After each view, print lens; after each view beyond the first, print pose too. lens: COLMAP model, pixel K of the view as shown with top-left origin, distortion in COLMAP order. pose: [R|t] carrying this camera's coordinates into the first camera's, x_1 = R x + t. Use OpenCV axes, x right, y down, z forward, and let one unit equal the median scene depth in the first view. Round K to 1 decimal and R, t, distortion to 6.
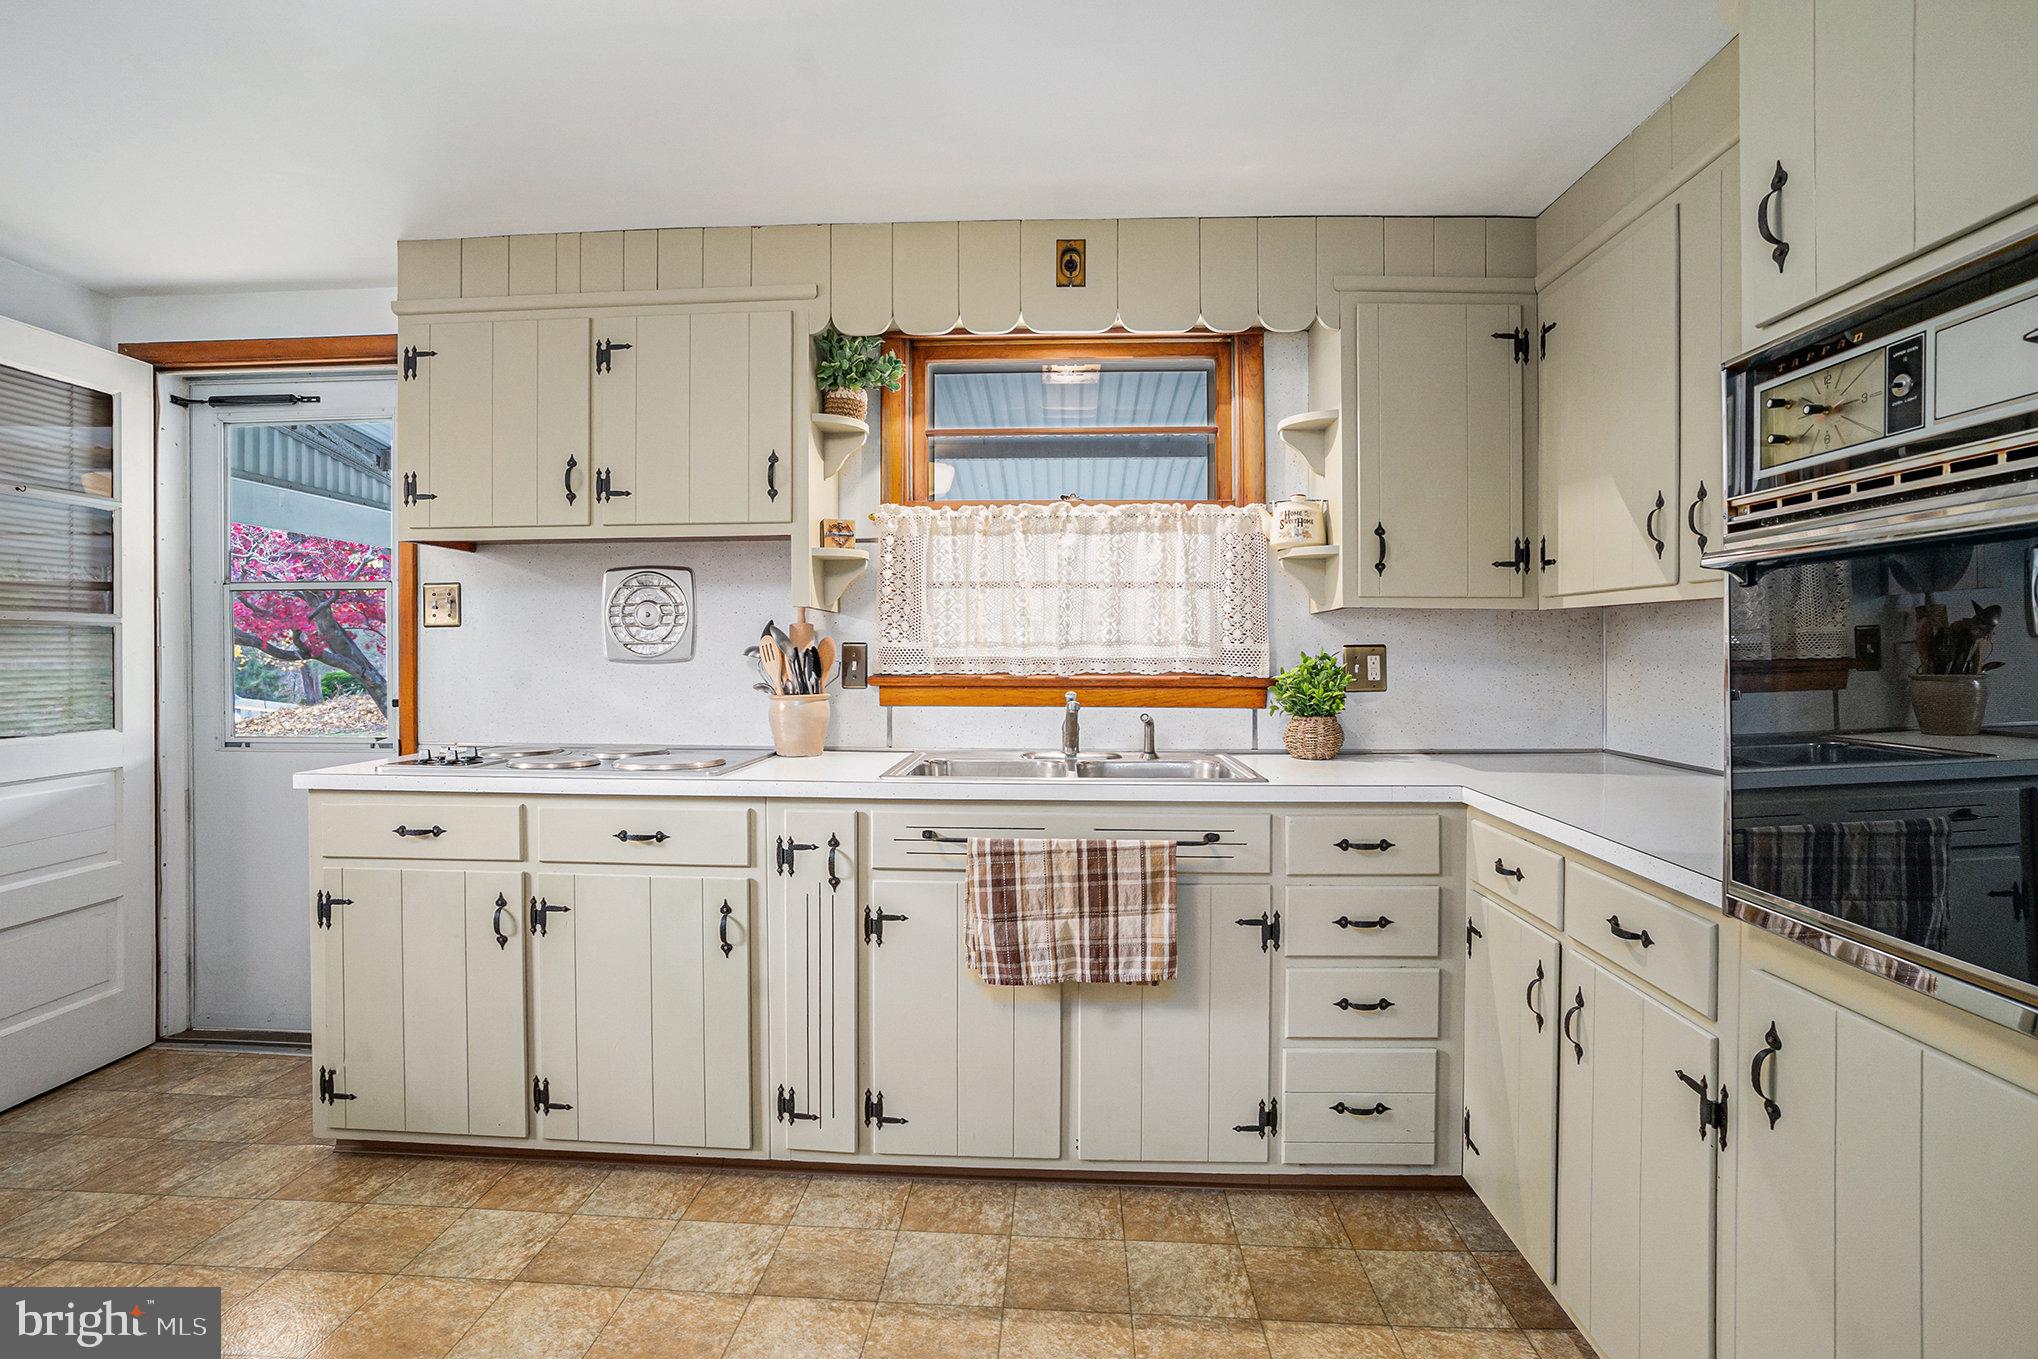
lens RADIAL K [[996.3, 0, 1026.5], [0, 996.3, 708.8], [0, 0, 1]] dist [-0.090044, 0.051317]
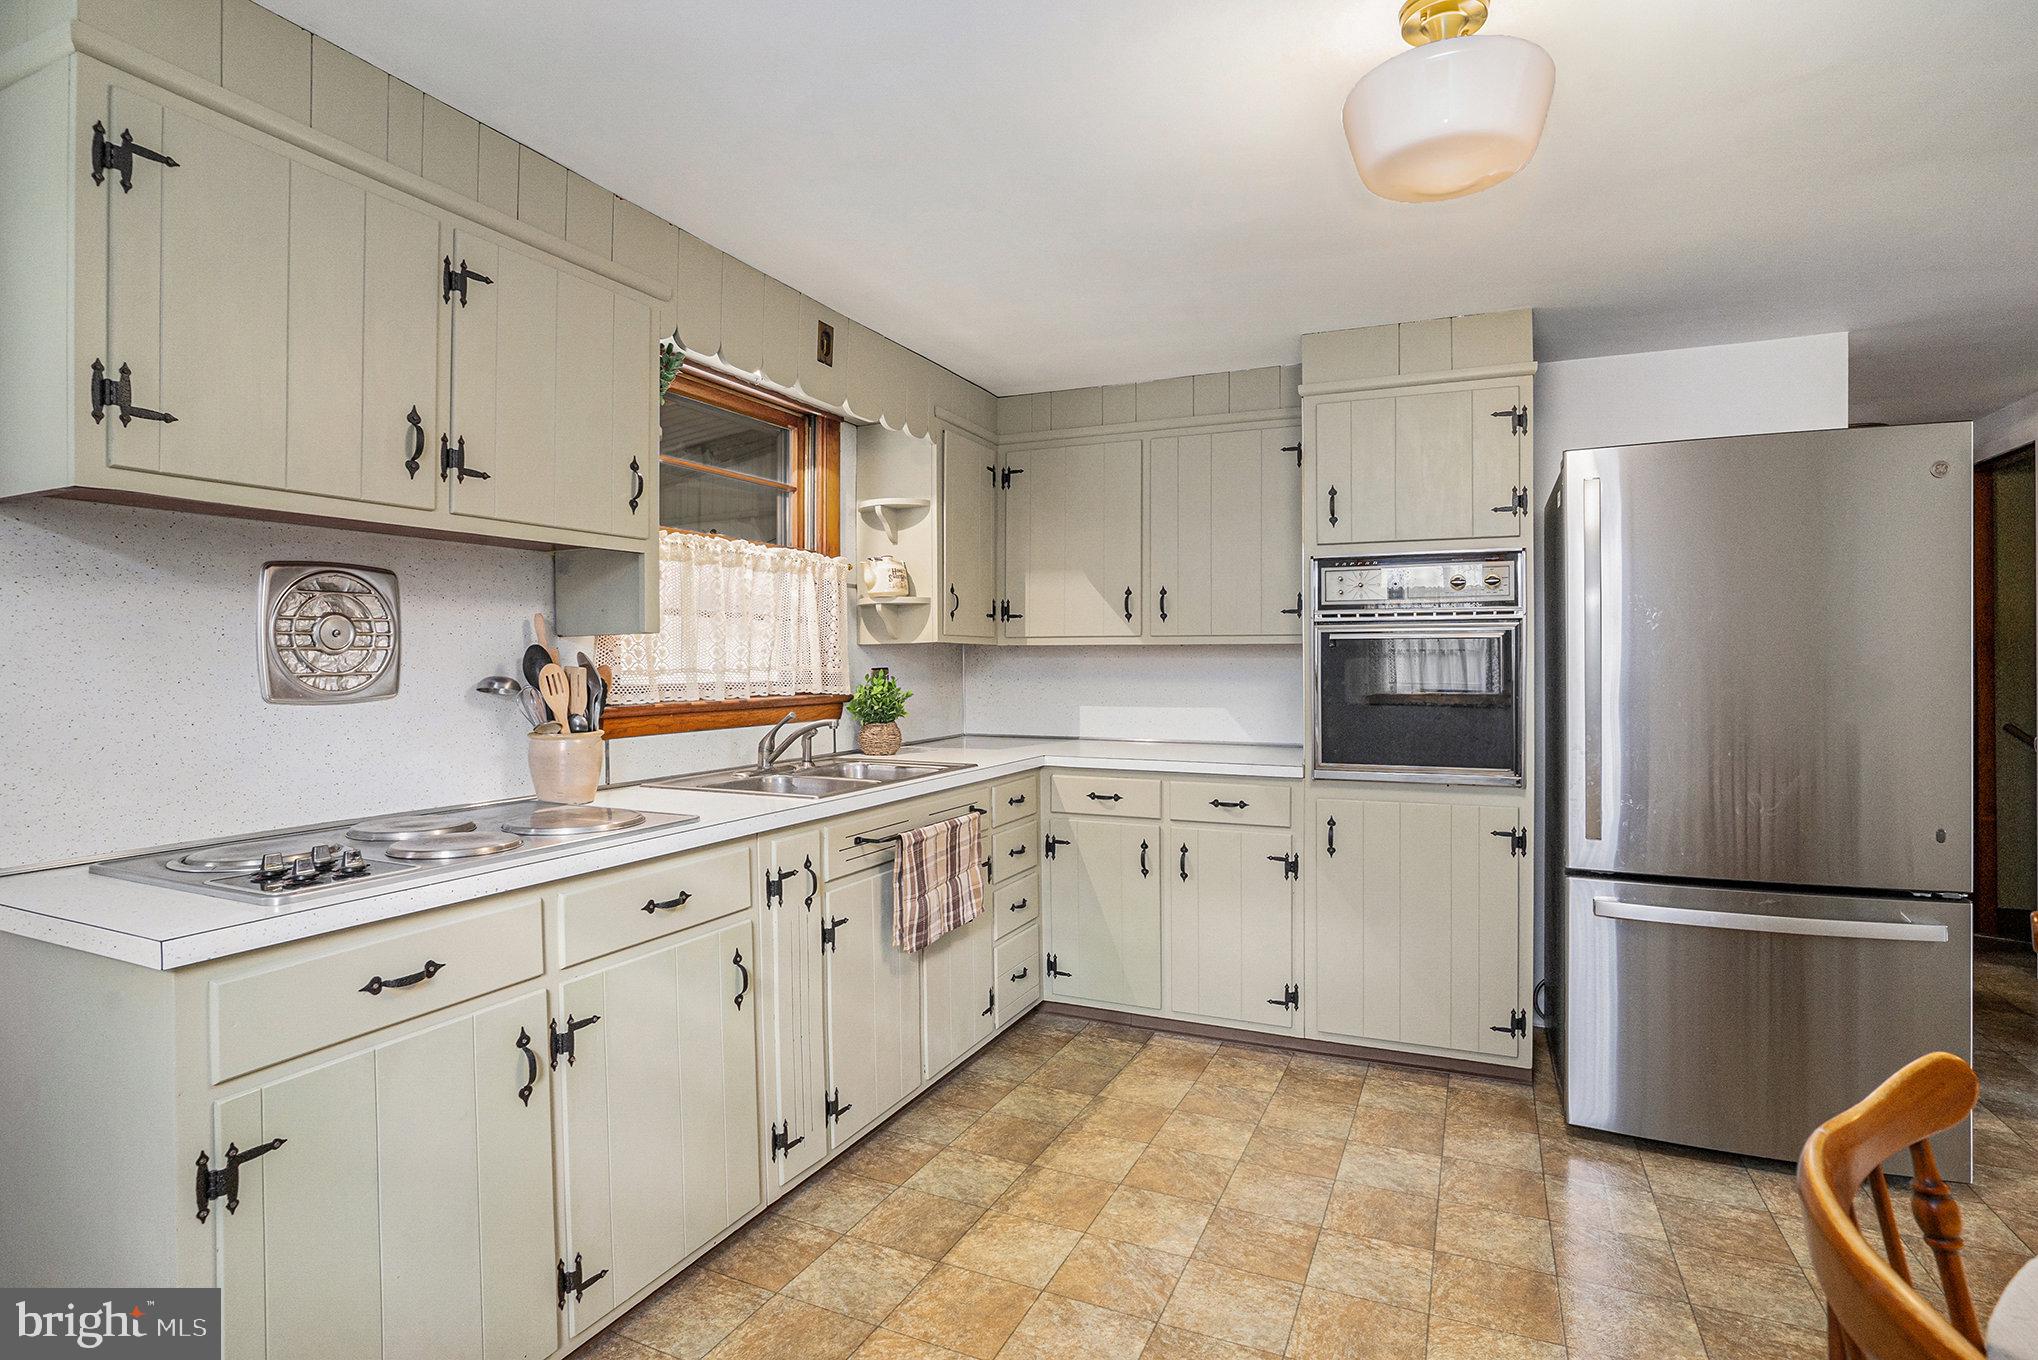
lens RADIAL K [[1010.5, 0, 1012.8], [0, 1010.5, 675.9], [0, 0, 1]] dist [-0.054032, 0.000309]
pose [[0.383880, -0.016059, 0.923243, -1.080709], [0.057559, 0.998320, -0.006569, -0.043435], [-0.921587, 0.055663, 0.384160, 0.380914]]
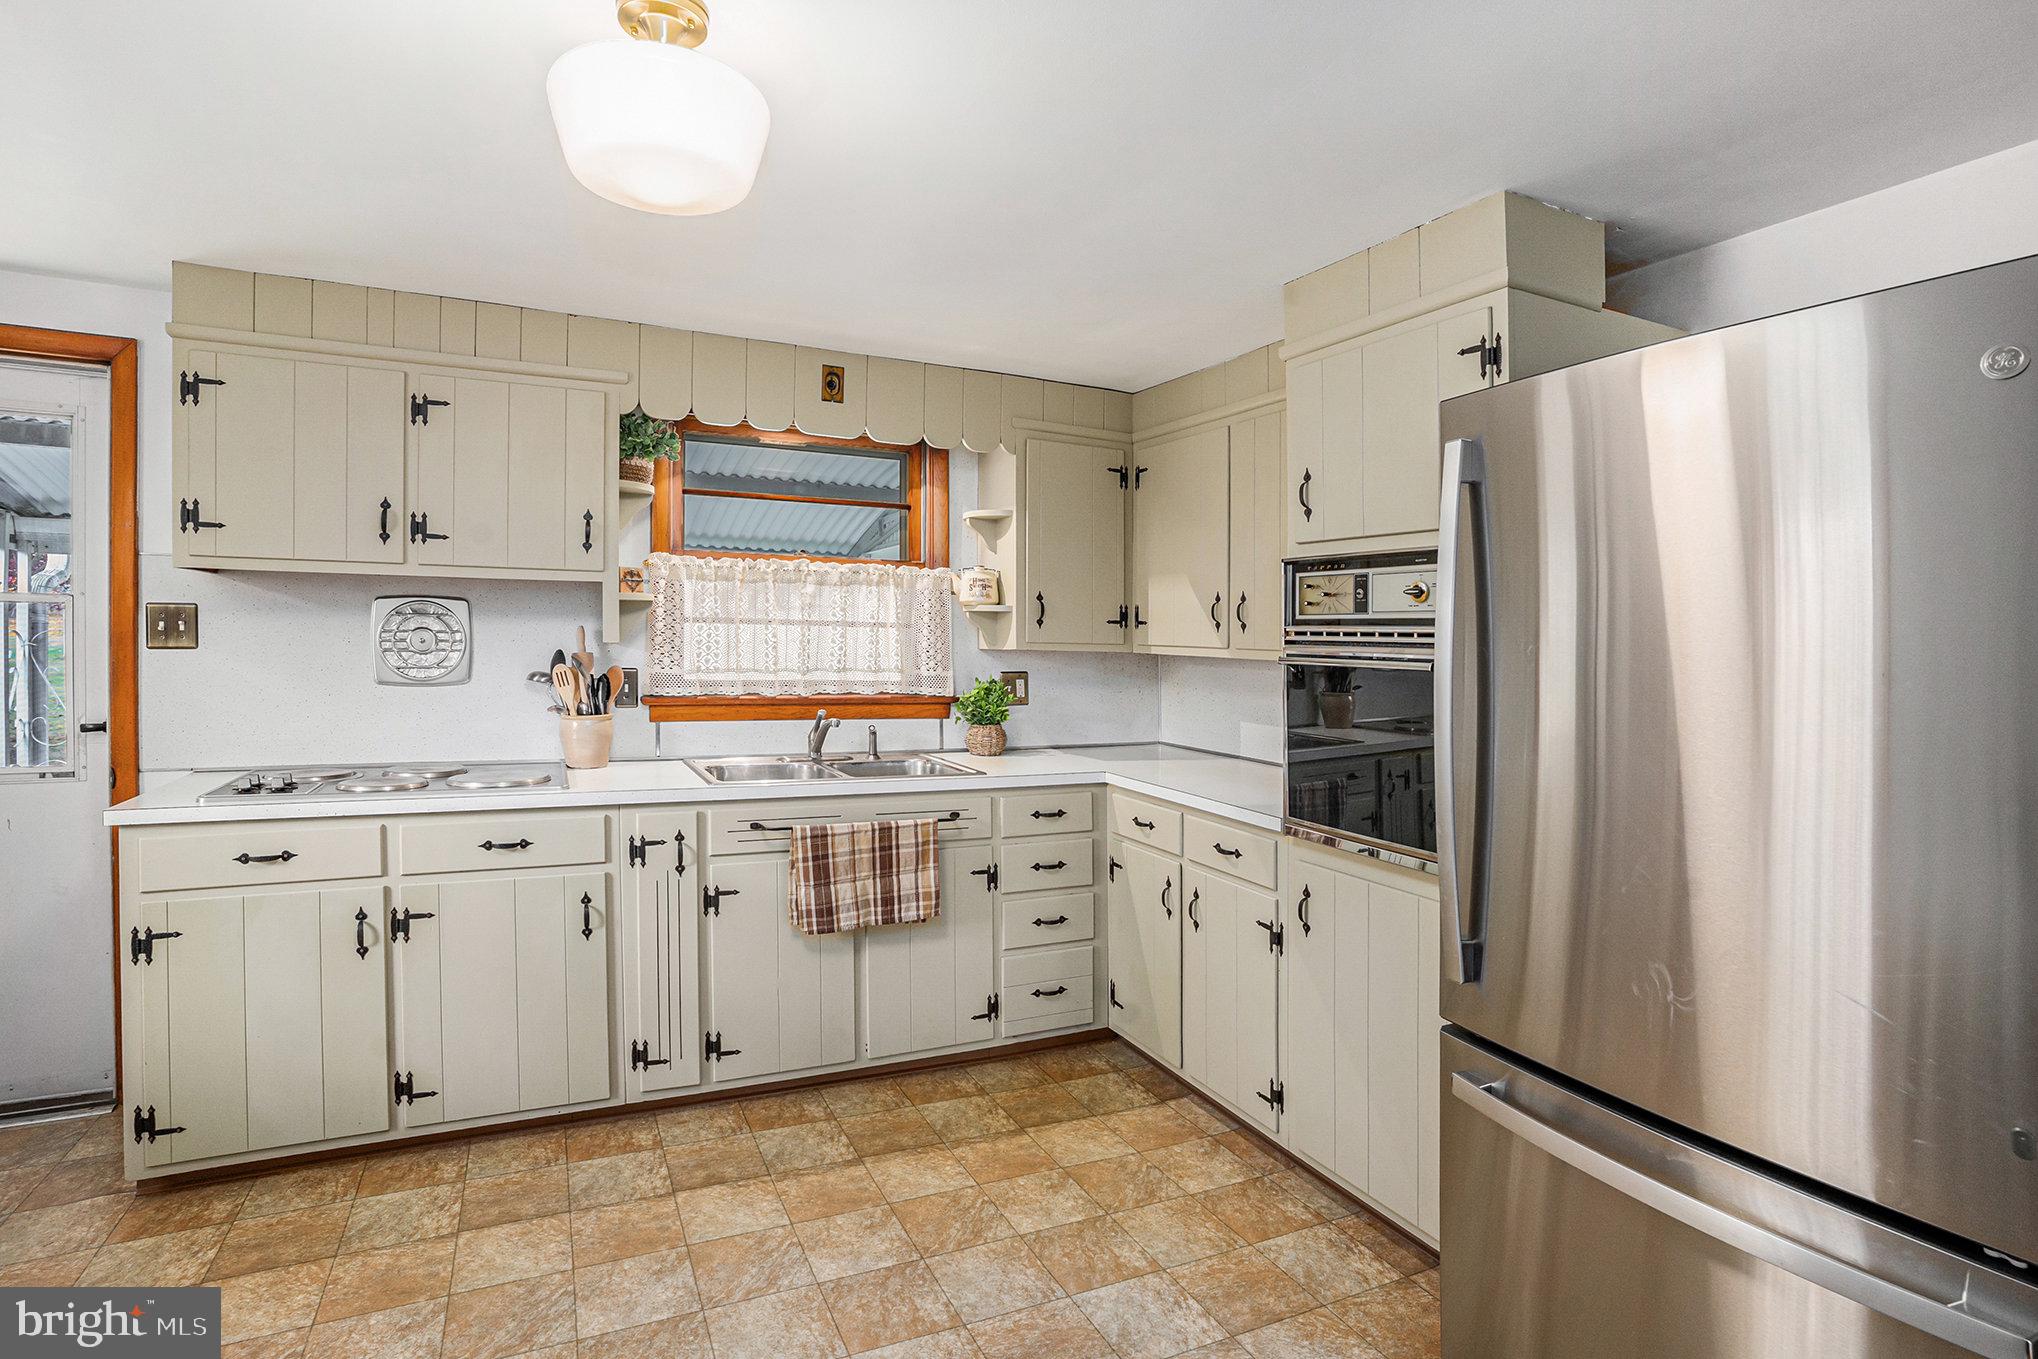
lens RADIAL K [[1009.0, 0, 1005.2], [0, 1009.0, 667.3], [0, 0, 1]] dist [-0.073531, 0.035973]
pose [[0.881820, 0.004013, 0.471569, -0.427347], [0.006214, 0.999778, -0.020127, -0.052985], [-0.471545, 0.020679, 0.881600, -0.316326]]
